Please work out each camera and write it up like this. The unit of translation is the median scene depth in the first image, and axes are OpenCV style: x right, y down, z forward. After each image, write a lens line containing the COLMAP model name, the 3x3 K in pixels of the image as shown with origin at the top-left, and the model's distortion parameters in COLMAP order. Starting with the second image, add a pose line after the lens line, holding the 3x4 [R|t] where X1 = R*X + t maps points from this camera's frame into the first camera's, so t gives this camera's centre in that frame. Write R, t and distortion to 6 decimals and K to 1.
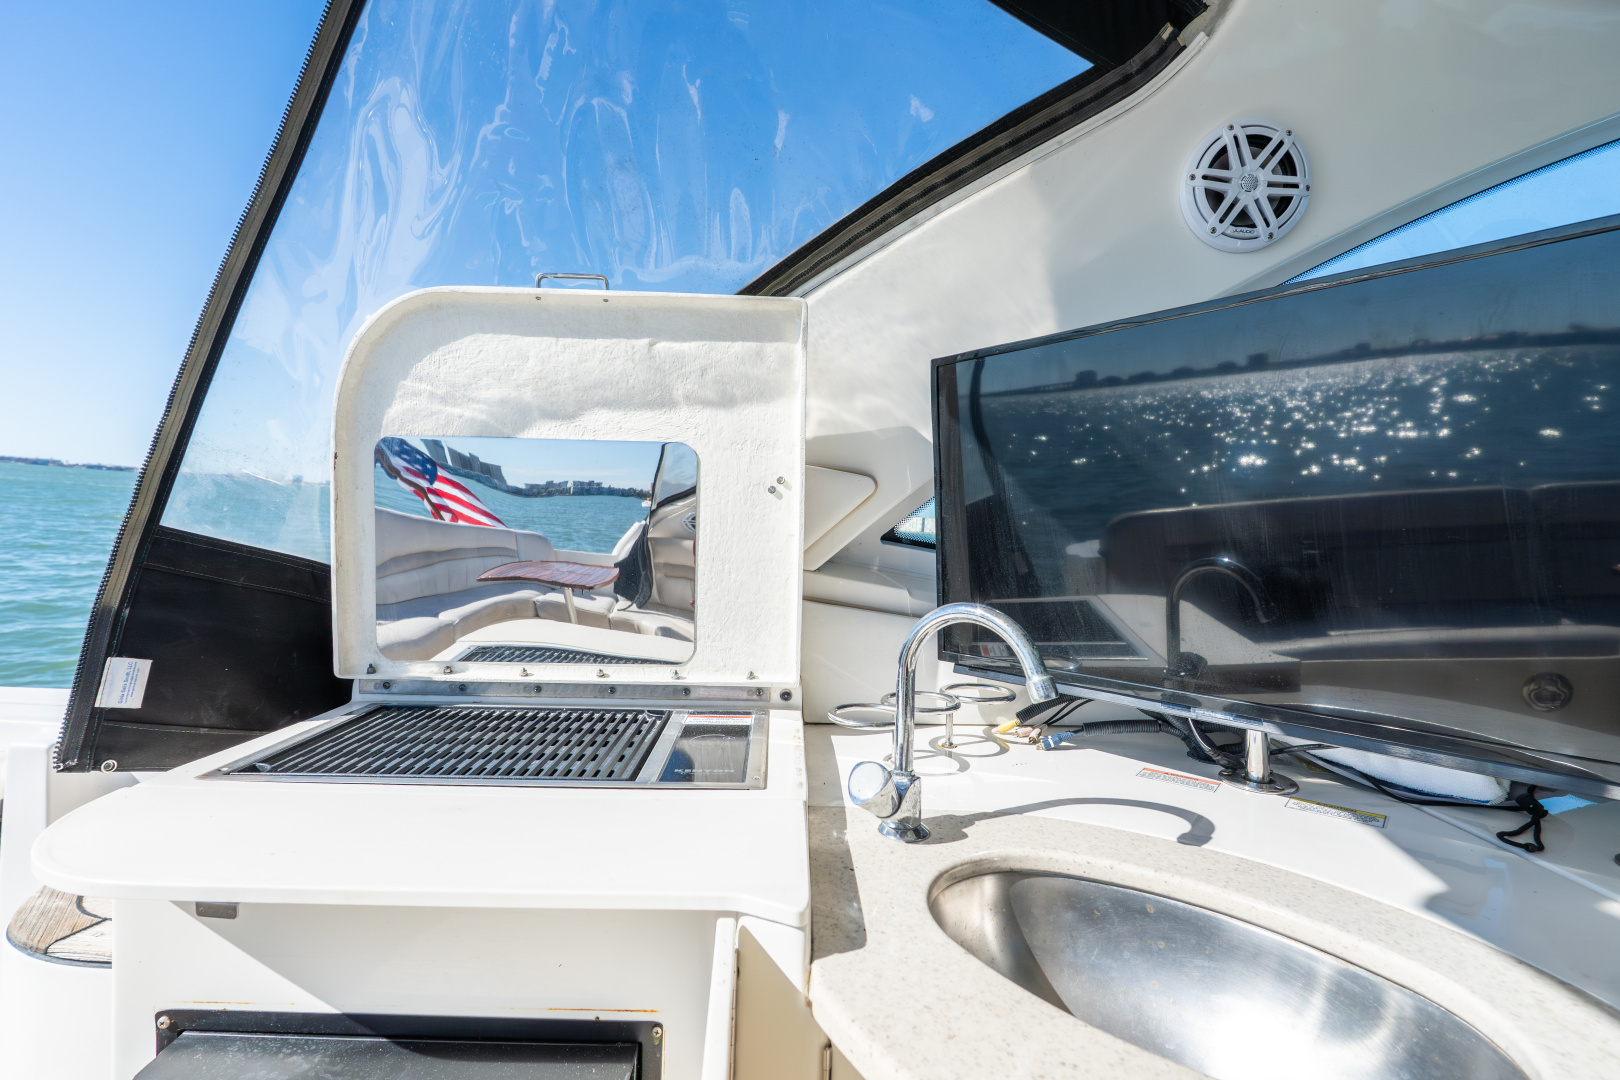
lens RADIAL K [[738.3, 0, 807.5], [0, 738.3, 532.9], [0, 0, 1]] dist [-0.001292, -0.000358]
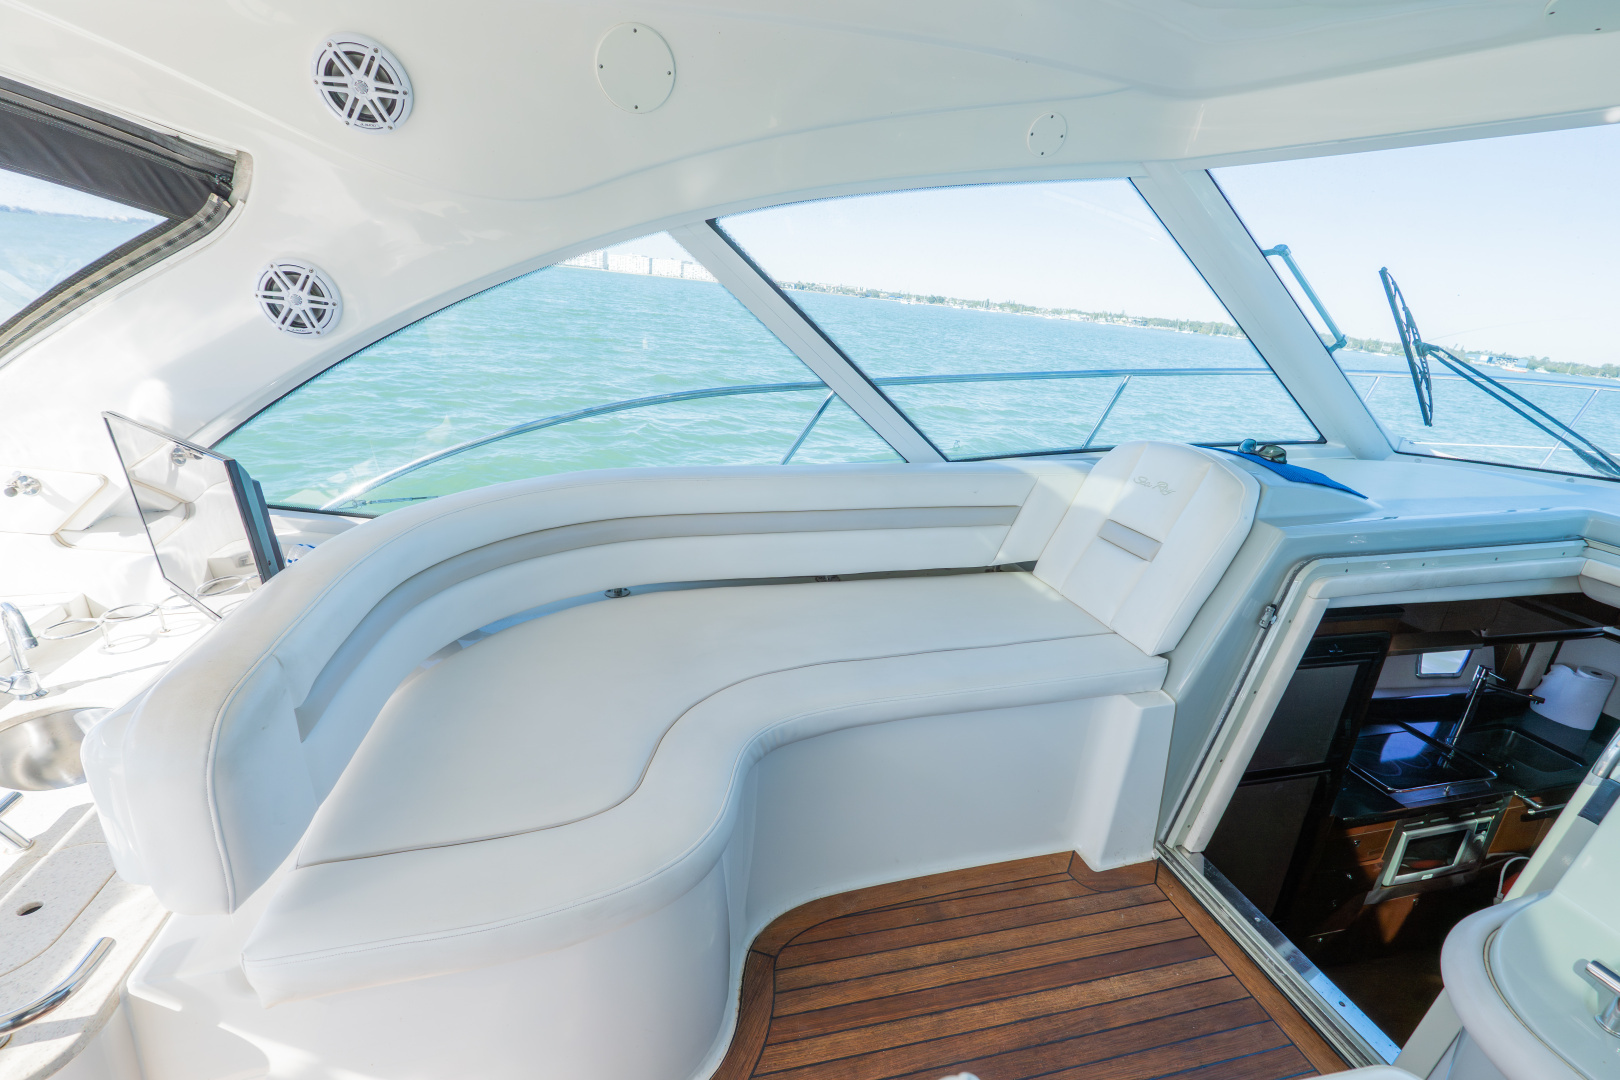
lens RADIAL K [[712.3, 0, 813.8], [0, 712.3, 524.7], [0, 0, 1]] dist [-0.002951, -0.000555]
pose [[0.976452, -0.050188, 0.209815, 1.429367], [-0.012625, 0.957602, 0.287816, -0.487487], [-0.215365, -0.283688, 0.934419, -0.903405]]
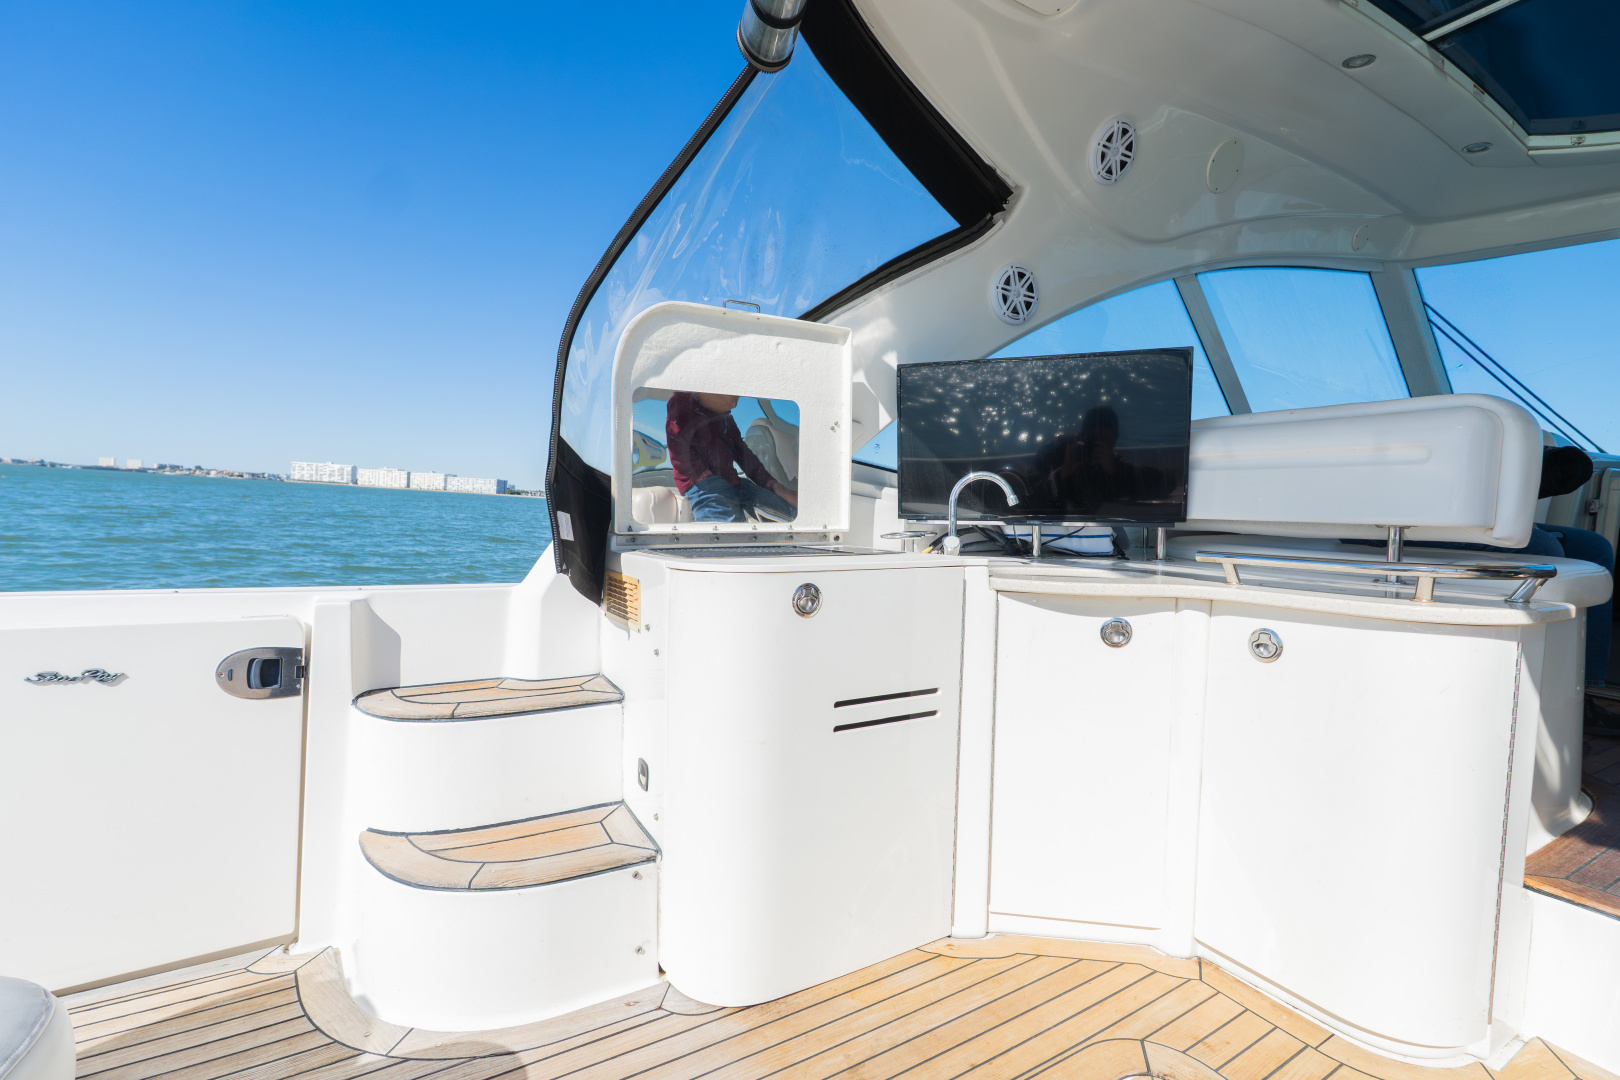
lens RADIAL K [[712.3, 0, 813.8], [0, 712.3, 524.7], [0, 0, 1]] dist [-0.002951, -0.000555]
pose [[0.877998, -0.033247, 0.477509, -0.997117], [0.013547, 0.998911, 0.044642, 0.108971], [-0.478473, -0.032727, 0.877492, -0.603374]]
